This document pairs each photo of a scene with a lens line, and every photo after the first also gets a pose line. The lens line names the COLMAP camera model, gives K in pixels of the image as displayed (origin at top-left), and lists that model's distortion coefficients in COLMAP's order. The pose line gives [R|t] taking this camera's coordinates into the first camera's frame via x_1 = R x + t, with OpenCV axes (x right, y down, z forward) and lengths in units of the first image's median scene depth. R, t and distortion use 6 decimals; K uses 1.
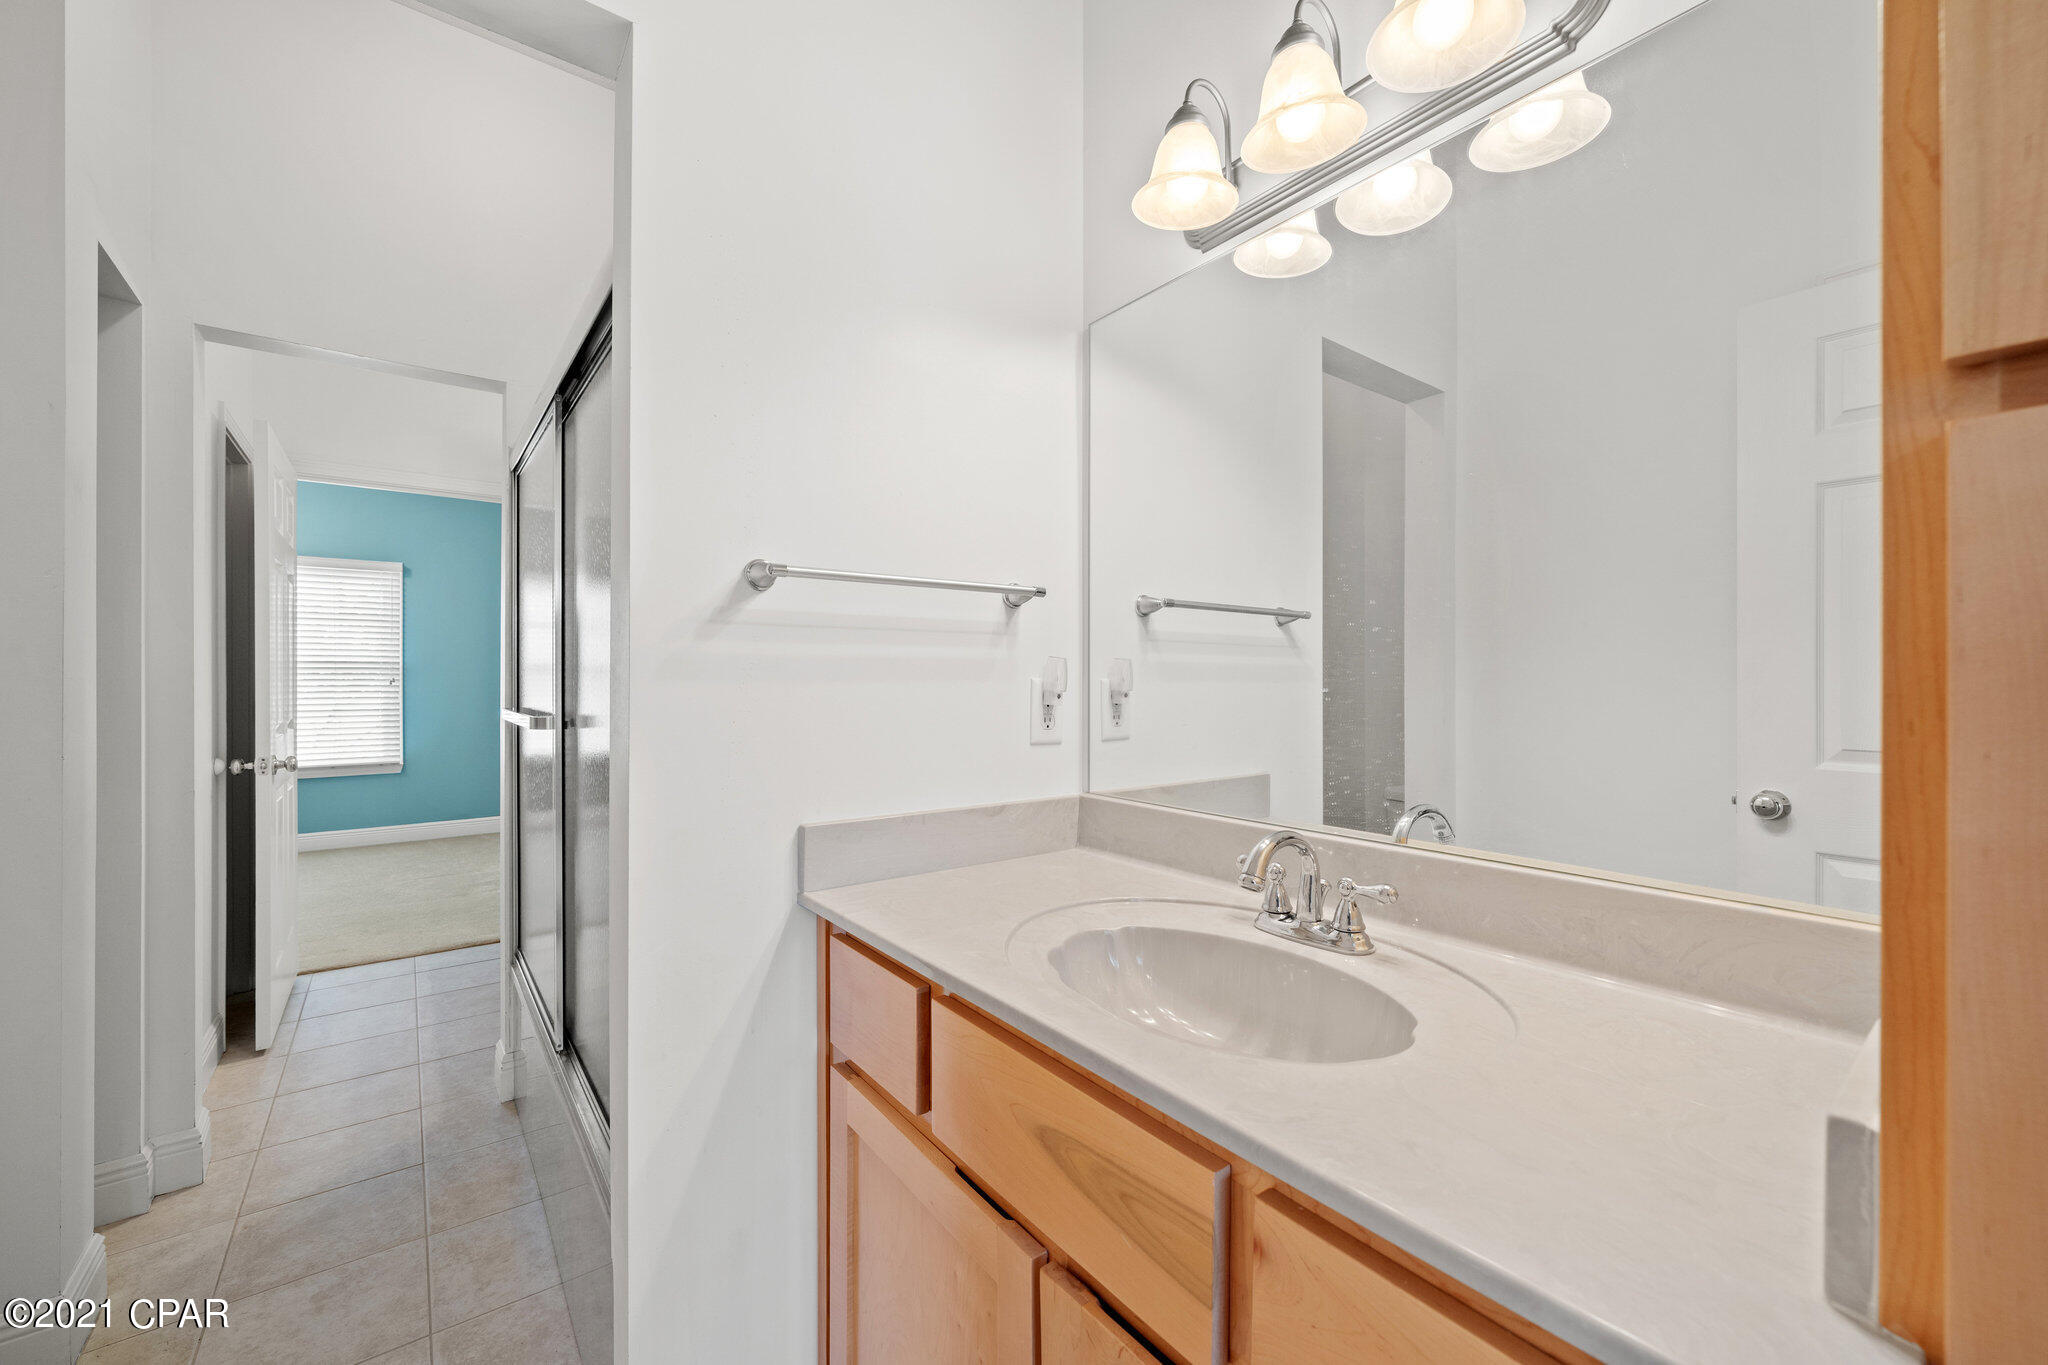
lens RADIAL K [[798.8, 0, 1027.1], [0, 798.8, 672.7], [0, 0, 1]] dist [-0.001333, -0.000170]
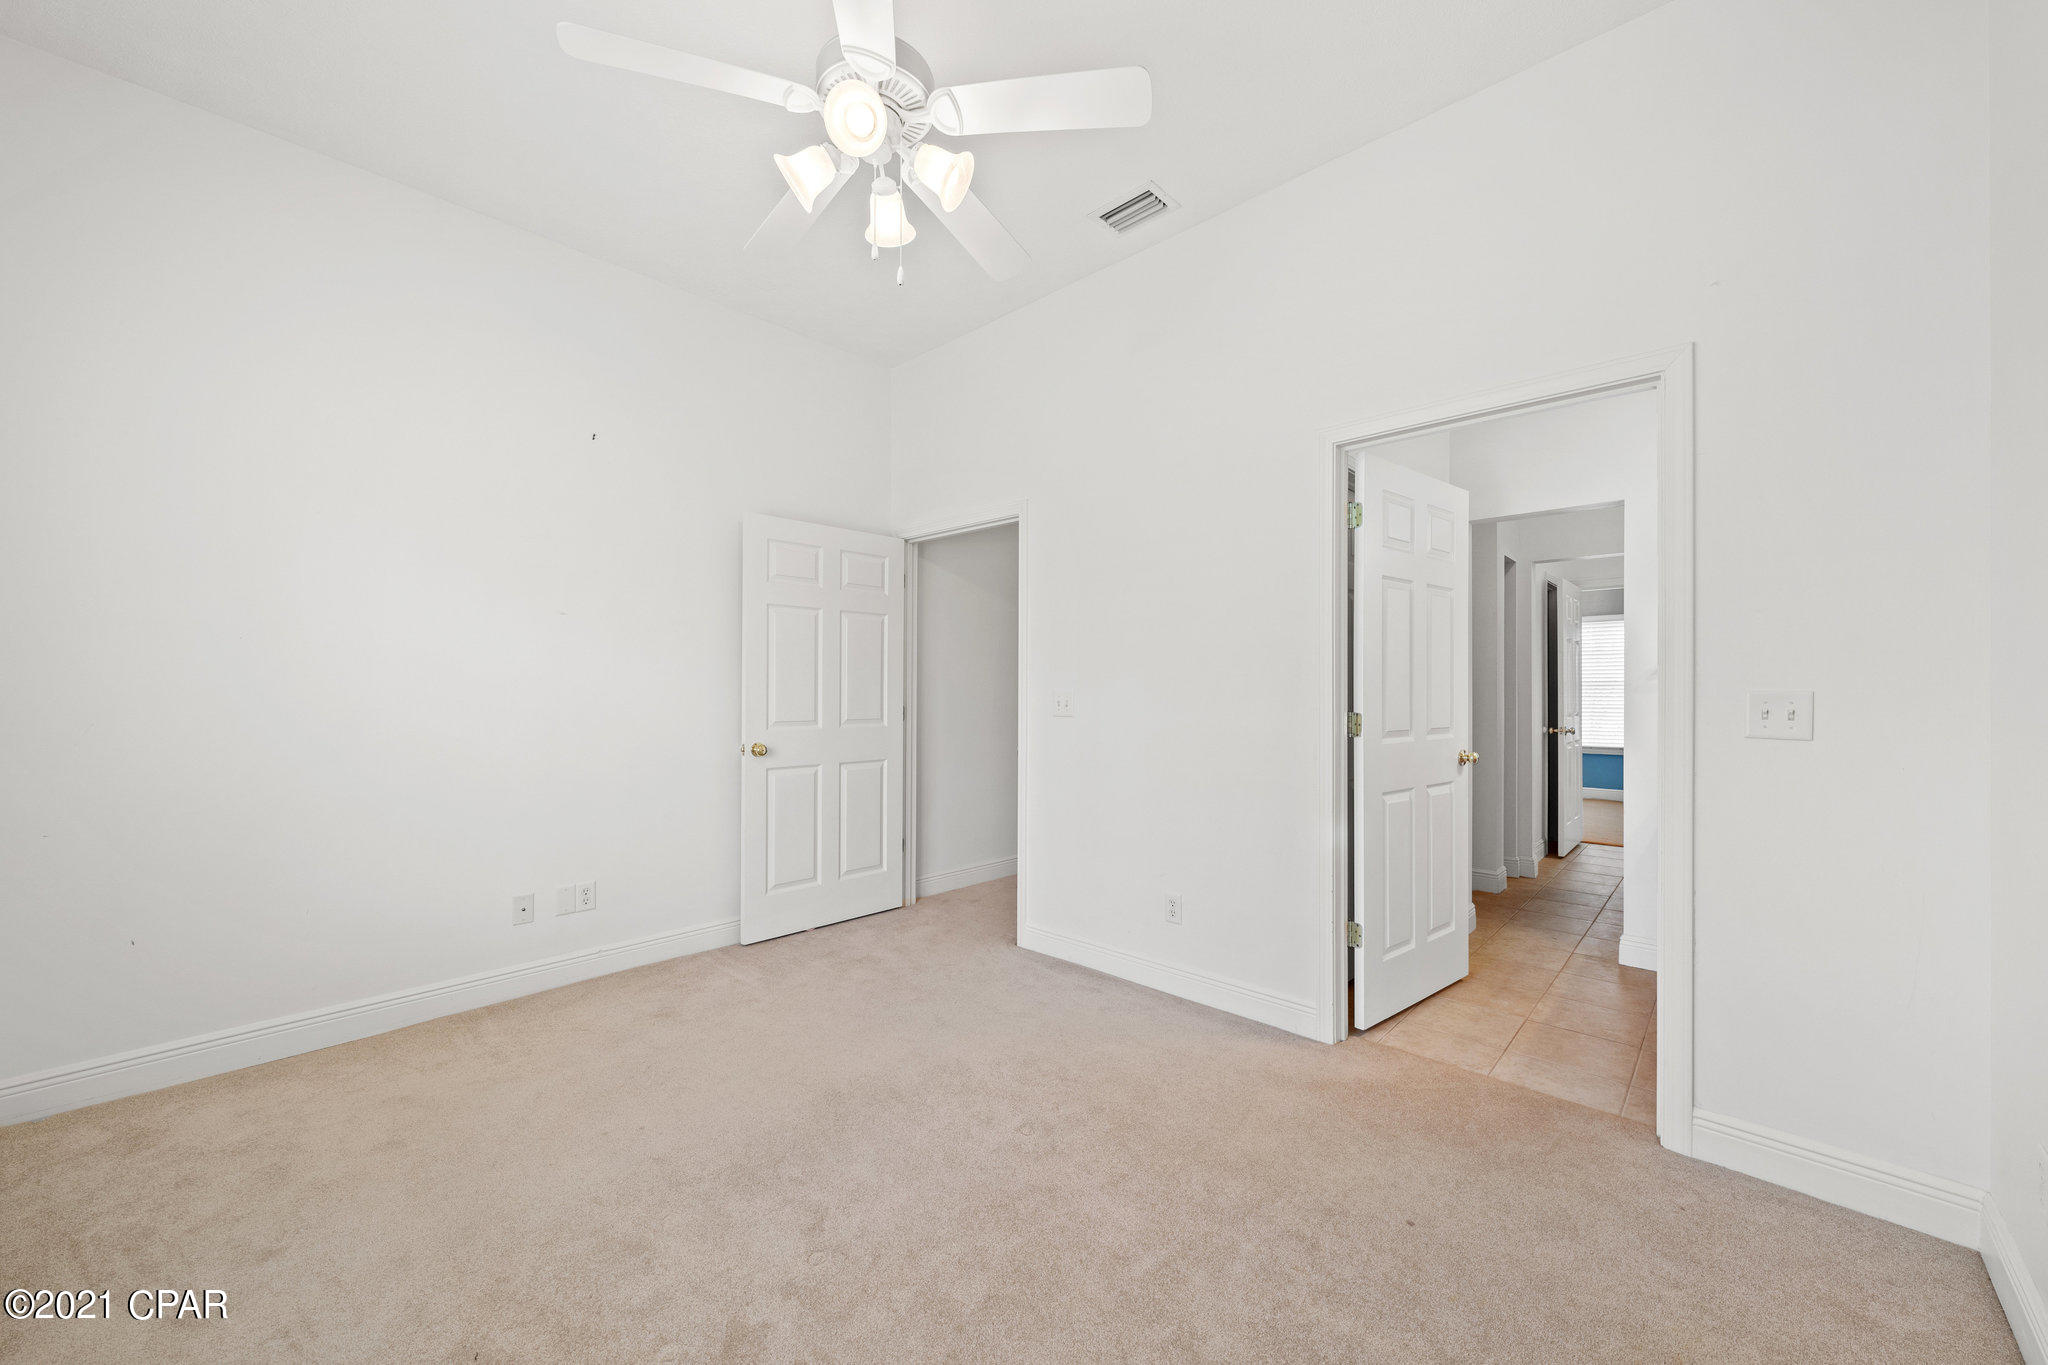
lens RADIAL K [[778.9, 0, 1028.1], [0, 778.9, 679.7], [0, 0, 1]] dist [-0.004920, 0.000045]
pose [[0.195209, -0.002645, -0.980758, 0.833785], [-0.005106, 0.999980, -0.003713, -0.008111], [0.980748, 0.005733, 0.195192, -0.837307]]
